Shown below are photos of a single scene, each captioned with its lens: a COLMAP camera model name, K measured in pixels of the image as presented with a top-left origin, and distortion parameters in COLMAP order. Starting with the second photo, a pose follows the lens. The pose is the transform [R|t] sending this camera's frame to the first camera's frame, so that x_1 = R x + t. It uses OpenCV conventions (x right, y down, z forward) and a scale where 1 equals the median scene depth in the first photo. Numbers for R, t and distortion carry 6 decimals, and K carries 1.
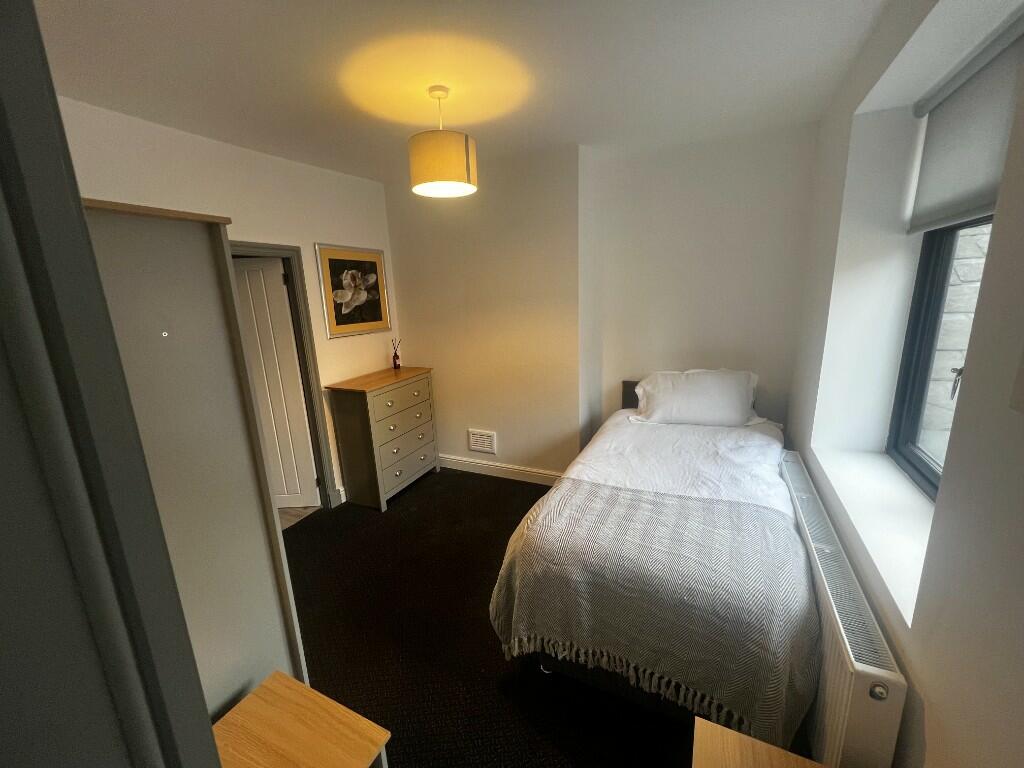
lens RADIAL K [[411.4, 0, 509.1], [0, 411.4, 383.7], [0, 0, 1]] dist [0.000427, 0.000113]
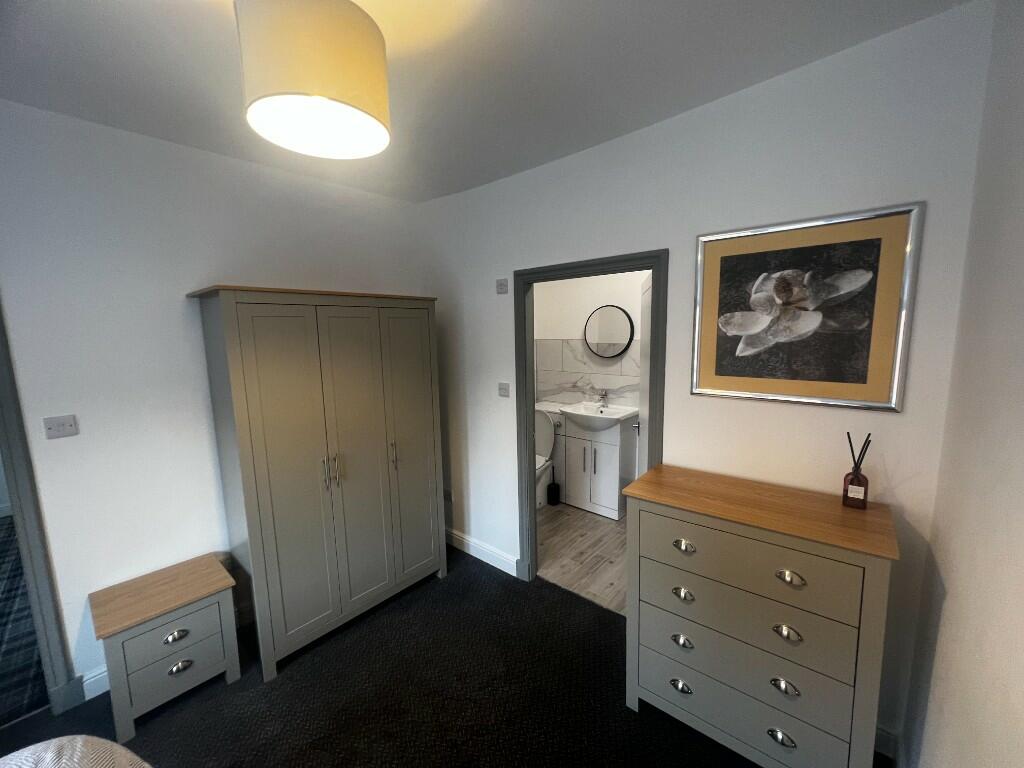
lens RADIAL K [[411.4, 0, 513.1], [0, 411.4, 386.8], [0, 0, 1]] dist [0.000427, 0.000113]
pose [[-0.257235, 0.178416, -0.949736, 0.182569], [-0.180969, 0.956526, 0.228708, -0.197493], [0.949253, 0.230705, -0.213764, 0.831135]]
